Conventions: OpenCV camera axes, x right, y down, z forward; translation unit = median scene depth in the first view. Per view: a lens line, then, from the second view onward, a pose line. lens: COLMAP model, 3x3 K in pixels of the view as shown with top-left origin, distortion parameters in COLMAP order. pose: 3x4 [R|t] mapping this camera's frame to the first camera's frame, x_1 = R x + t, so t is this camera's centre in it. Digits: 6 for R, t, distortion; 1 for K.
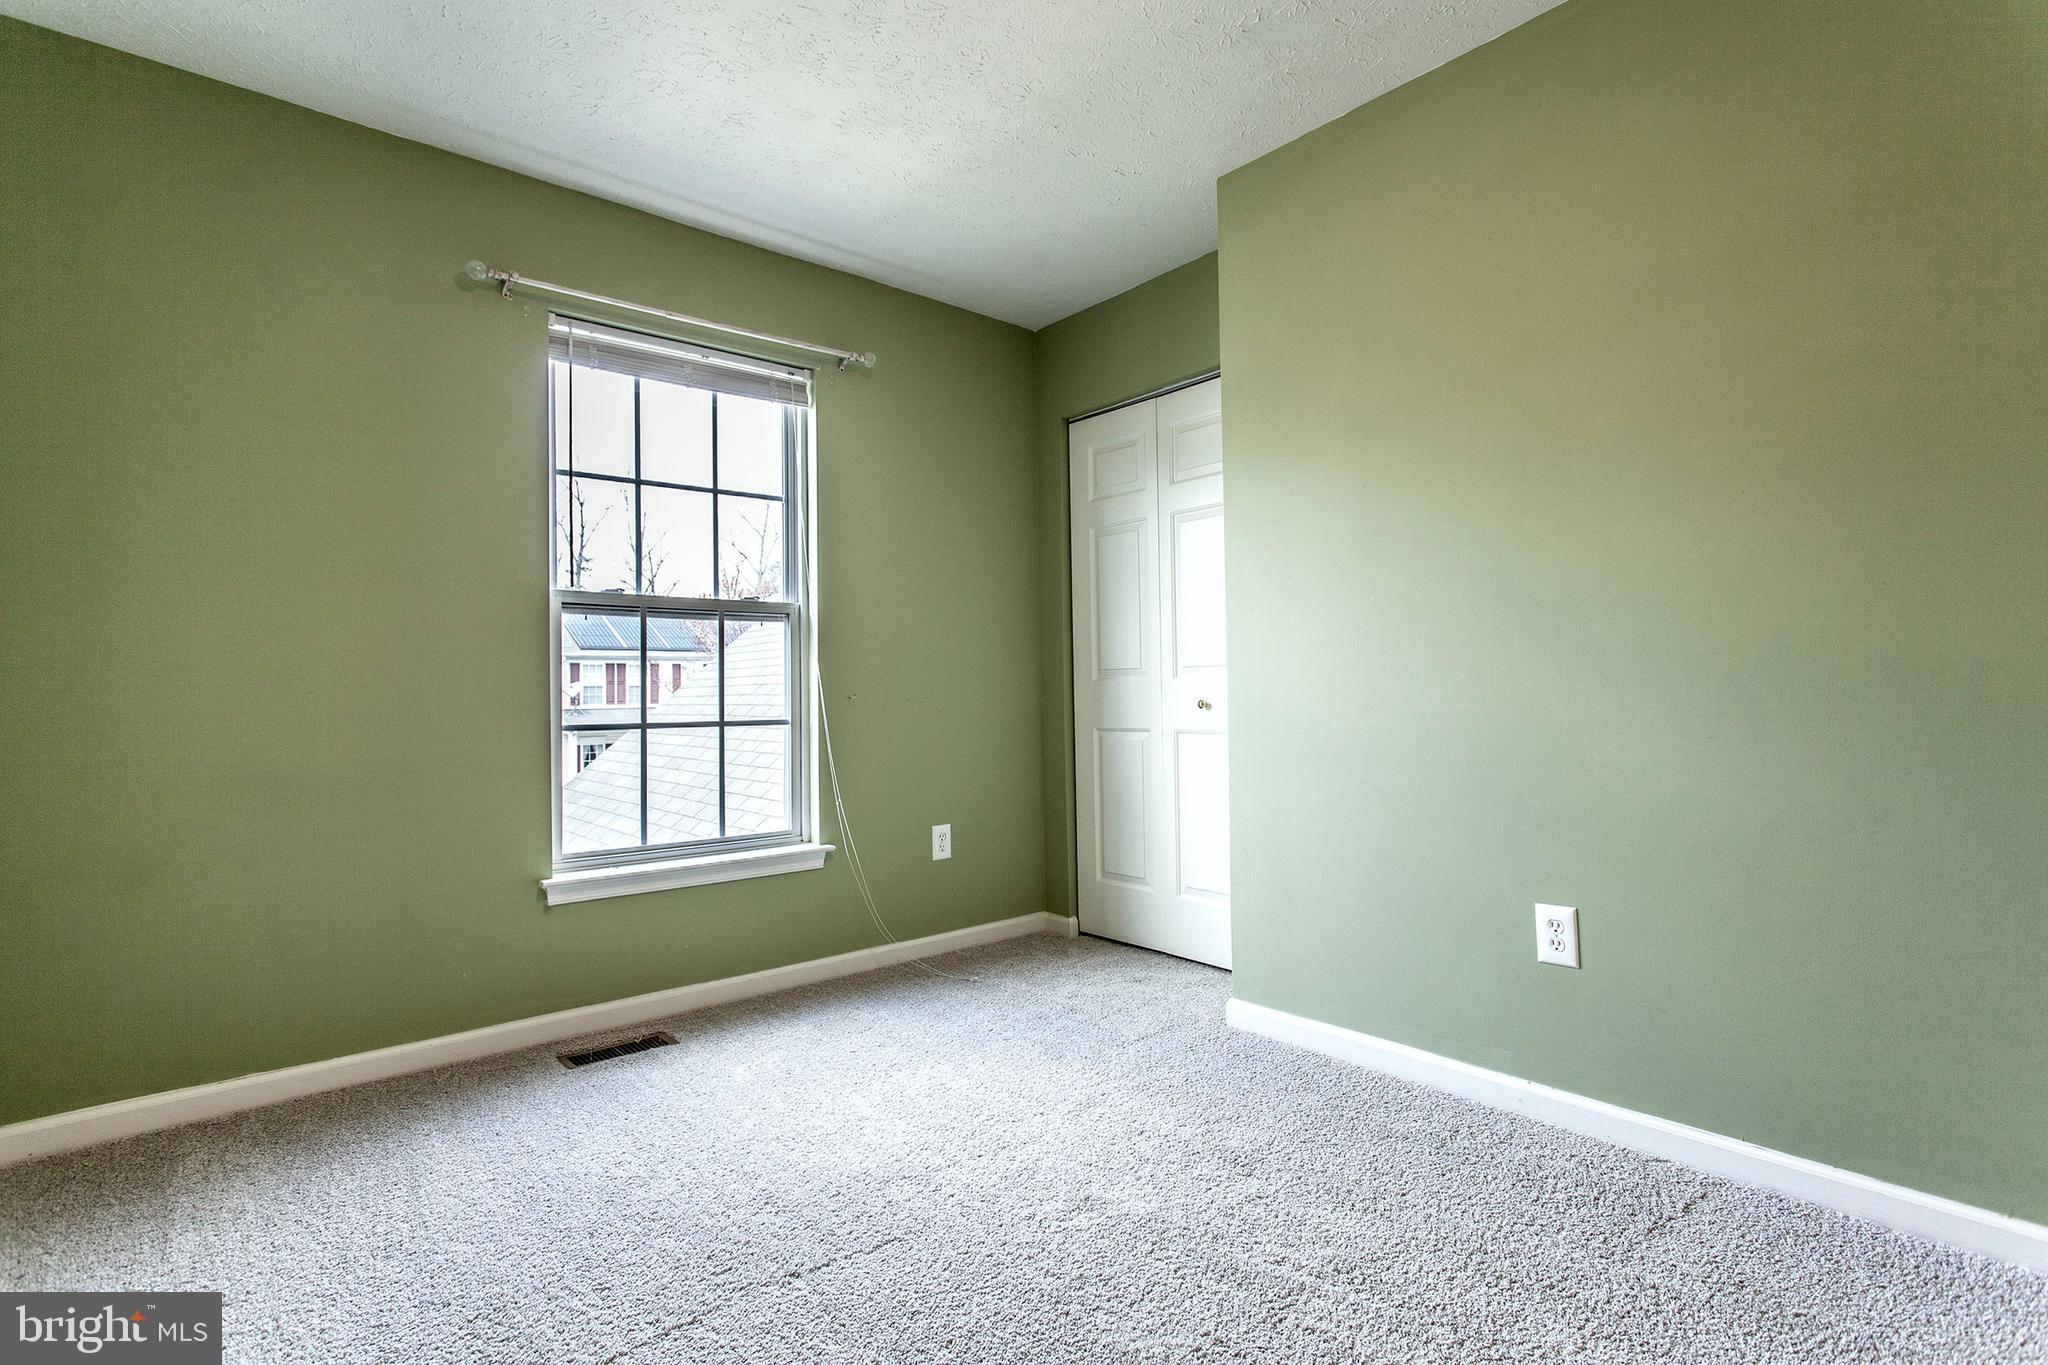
lens RADIAL K [[973.3, 0, 1017.1], [0, 973.3, 679.5], [0, 0, 1]] dist [-0.011088, 0.009928]
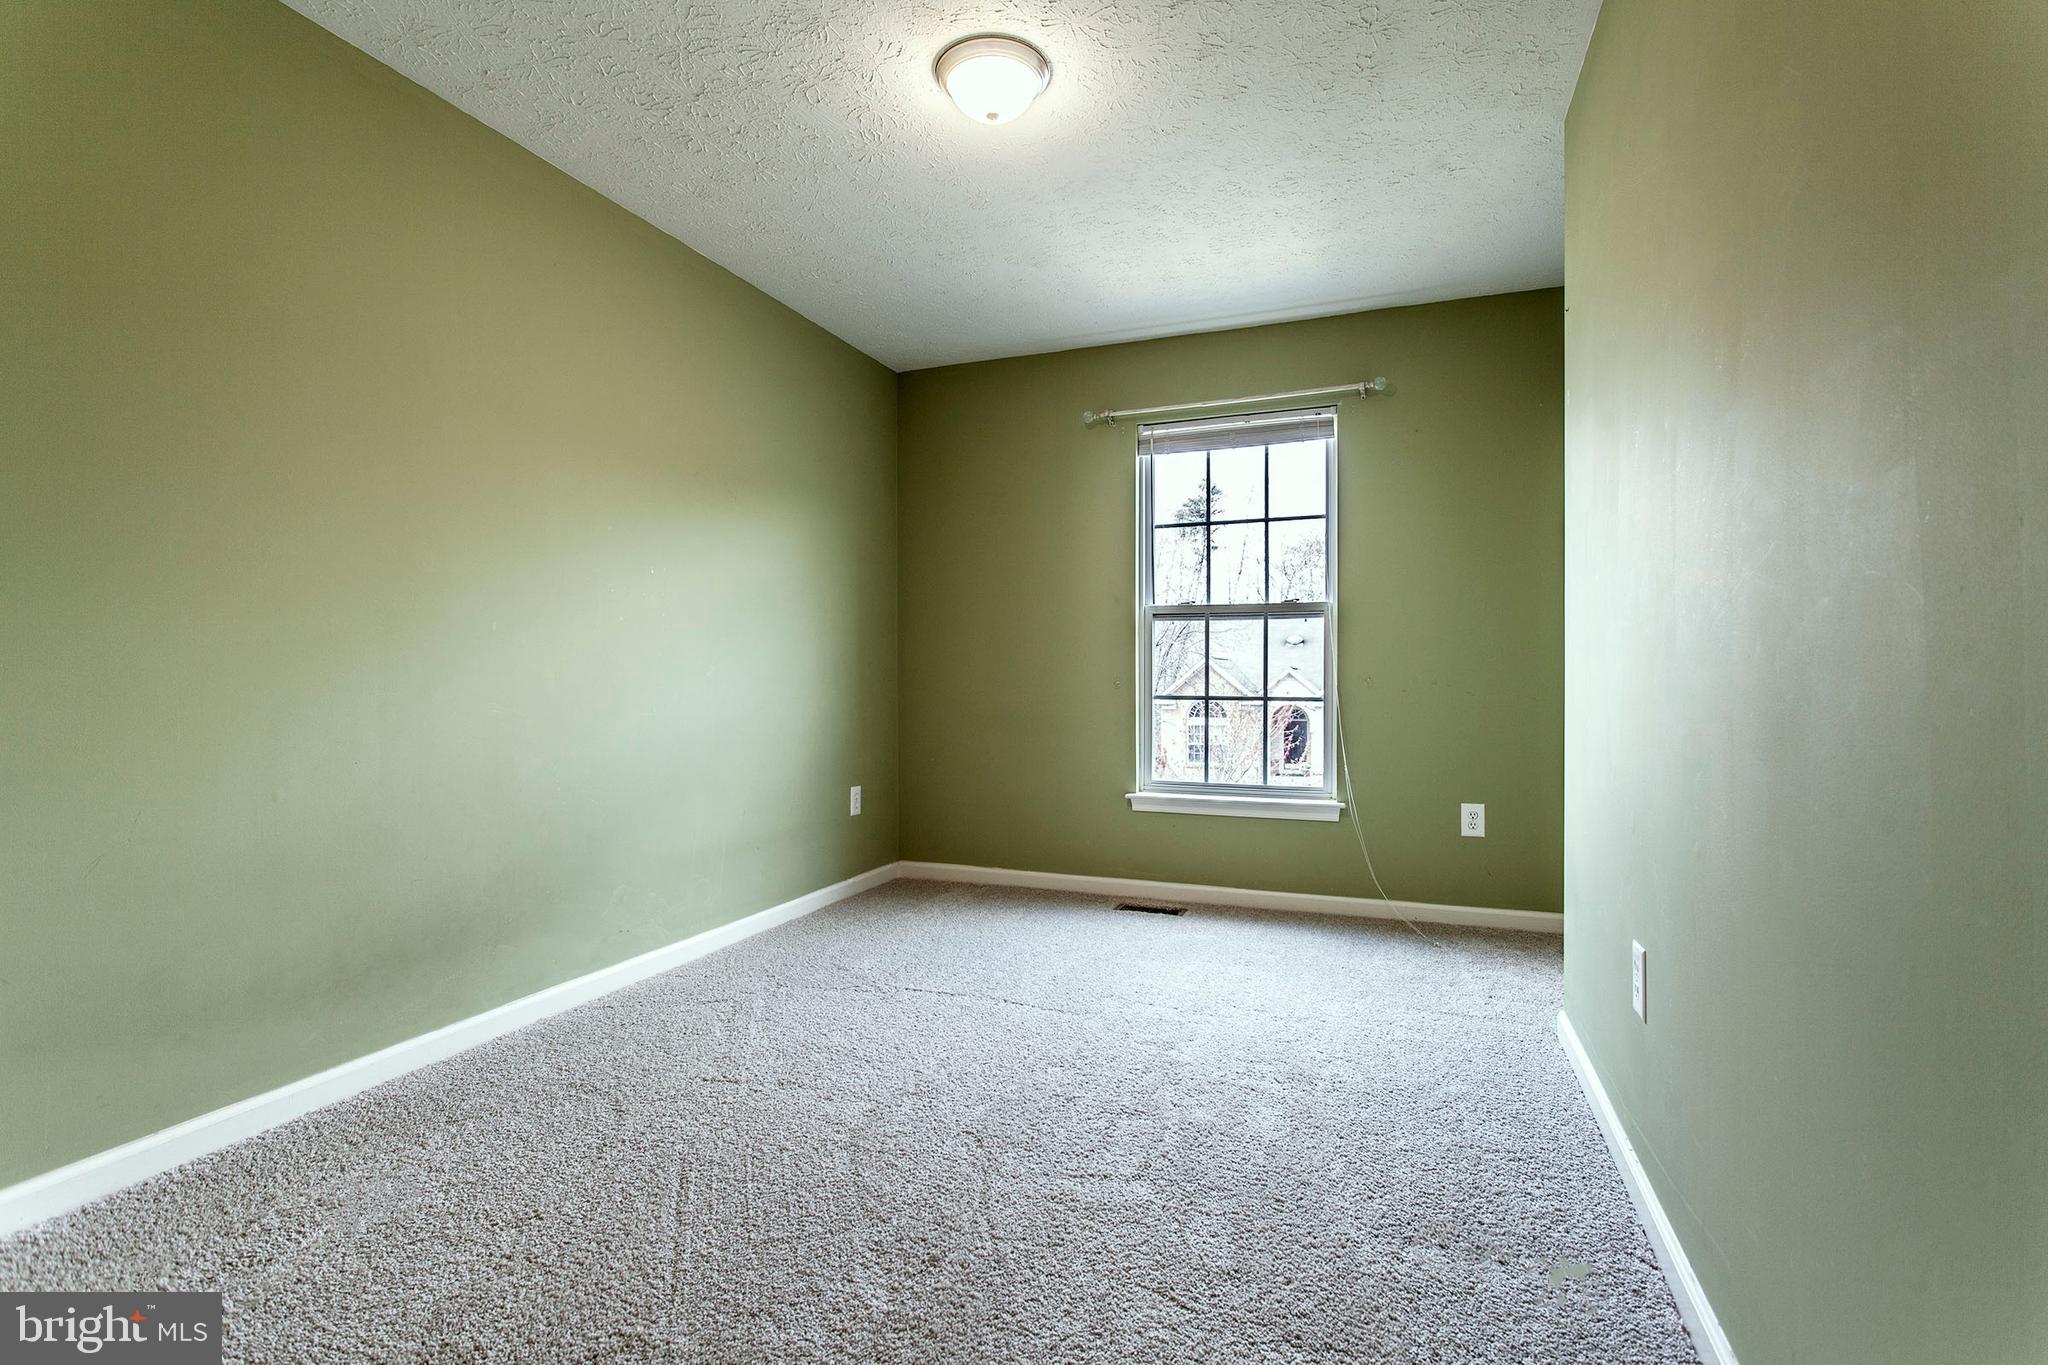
lens RADIAL K [[973.3, 0, 1017.1], [0, 973.3, 679.5], [0, 0, 1]] dist [-0.011088, 0.009928]
pose [[0.469118, 0.016263, -0.882986, 0.731749], [0.006026, 0.999748, 0.021615, -0.011246], [0.883115, -0.015461, 0.468902, 0.097889]]
